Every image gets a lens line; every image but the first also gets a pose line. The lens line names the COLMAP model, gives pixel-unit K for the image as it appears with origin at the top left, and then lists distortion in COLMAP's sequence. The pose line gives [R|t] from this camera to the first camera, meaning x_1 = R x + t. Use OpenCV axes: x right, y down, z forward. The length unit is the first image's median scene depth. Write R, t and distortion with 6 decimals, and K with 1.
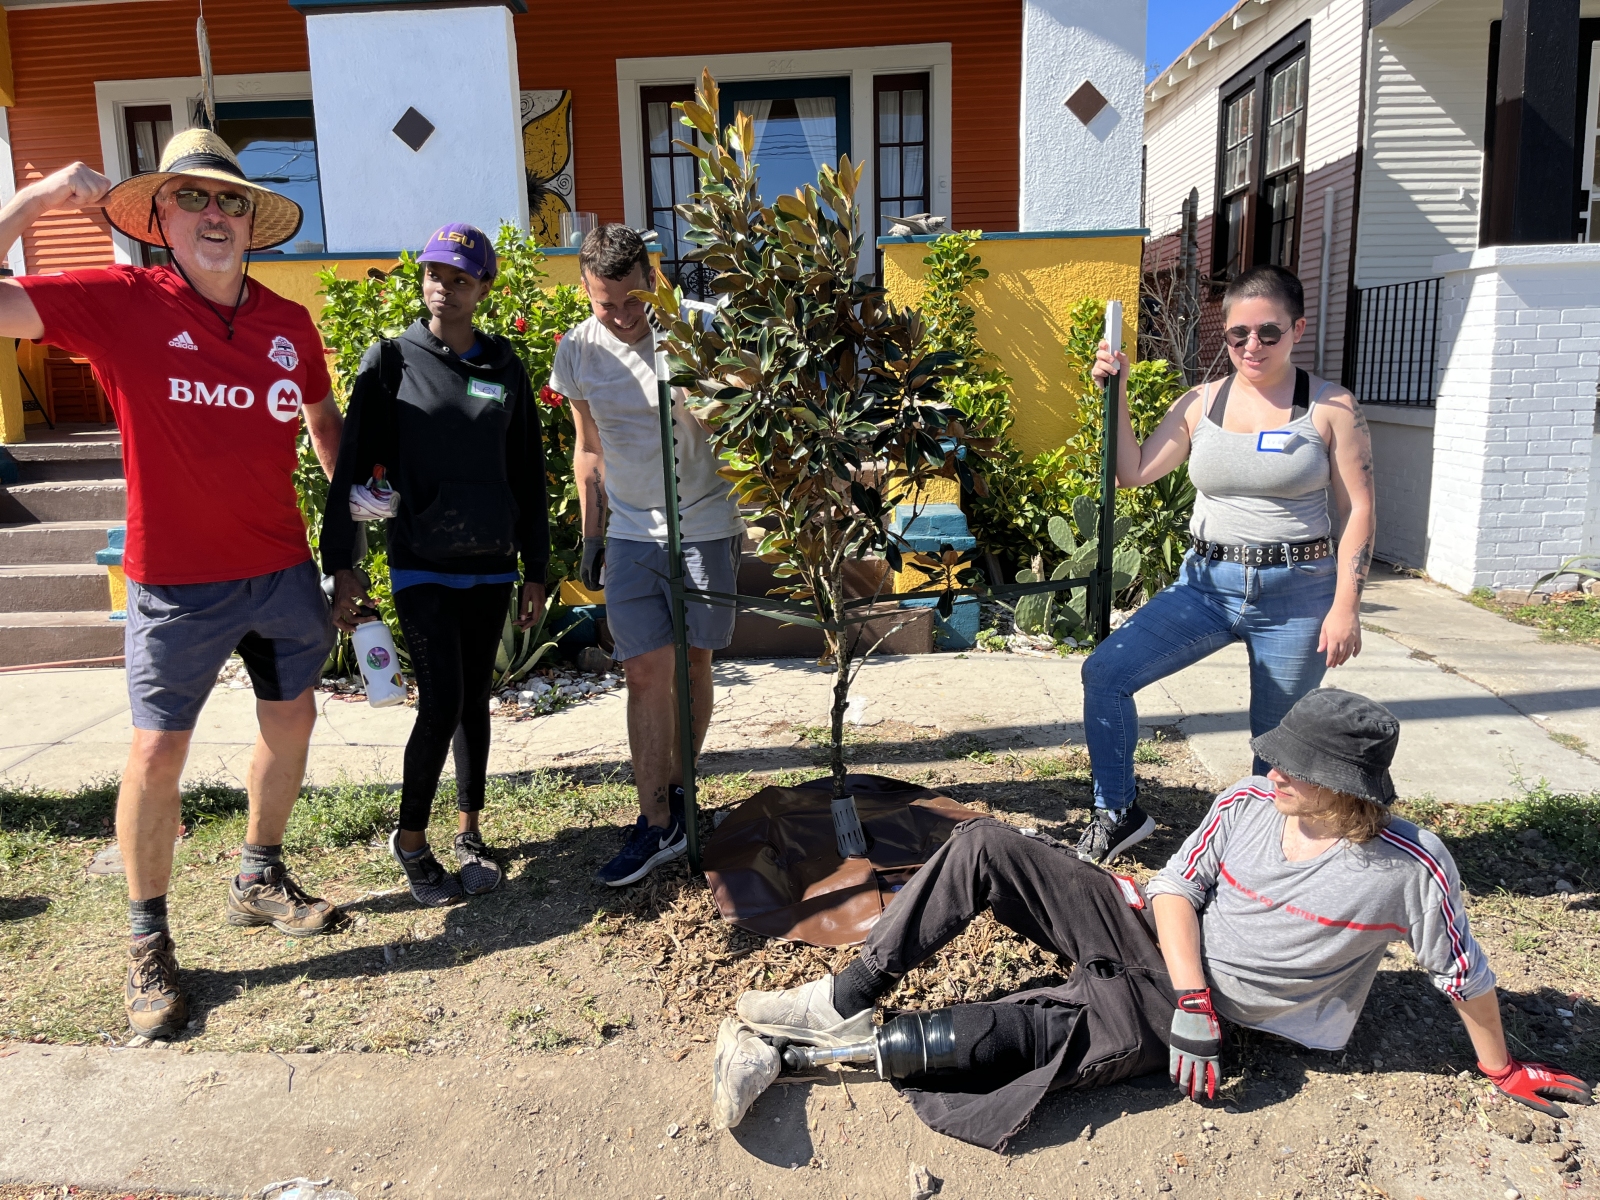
lens RADIAL K [[1200.3, 0, 779.3], [0, 1200.3, 608.0], [0, 0, 1]] dist [0.070925, -0.092372]
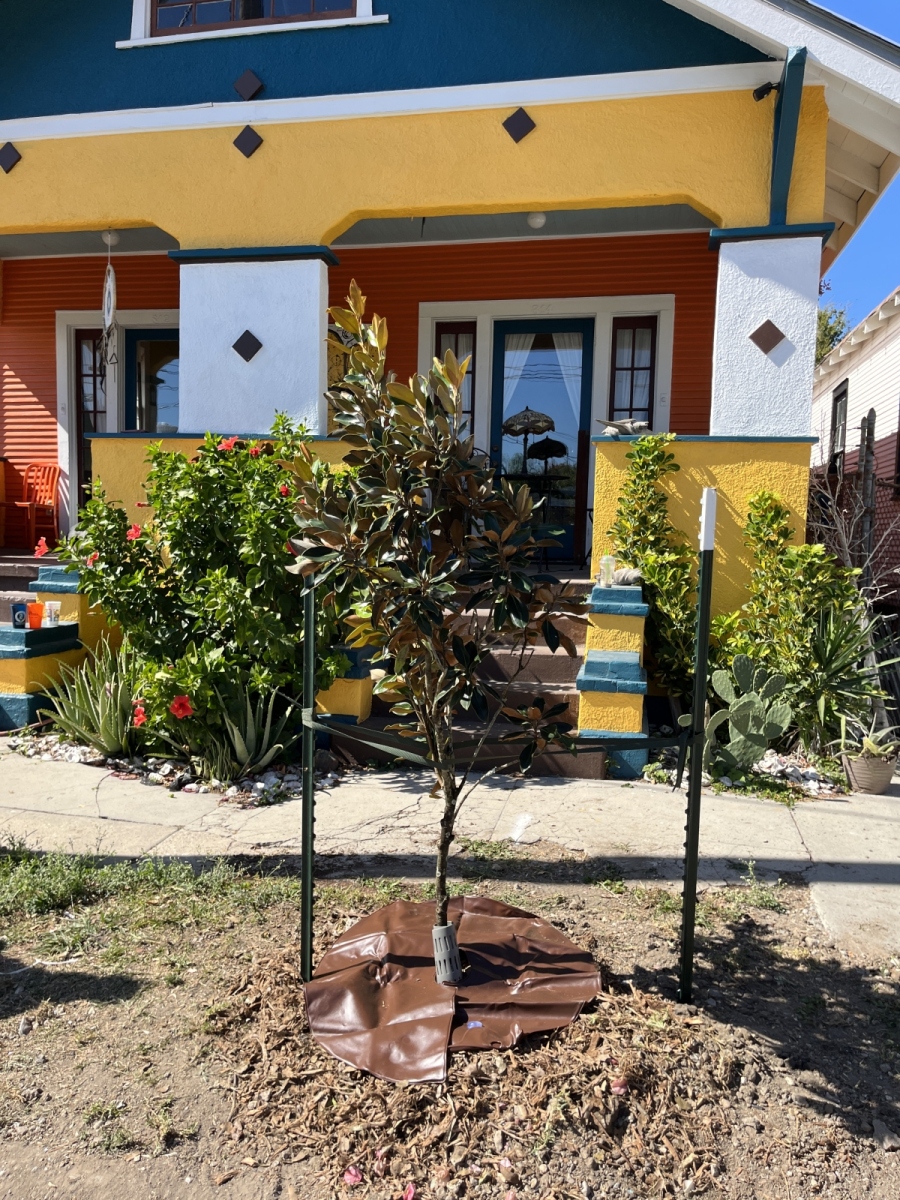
lens RADIAL K [[900.3, 0, 450.0], [0, 900.3, 600.0], [0, 0, 1]] dist [0.070925, -0.092372]
pose [[0.988480, 0.061289, -0.138387, 0.085625], [-0.077633, 0.990213, -0.115979, -0.020559], [0.129924, 0.125386, 0.983564, 0.089937]]
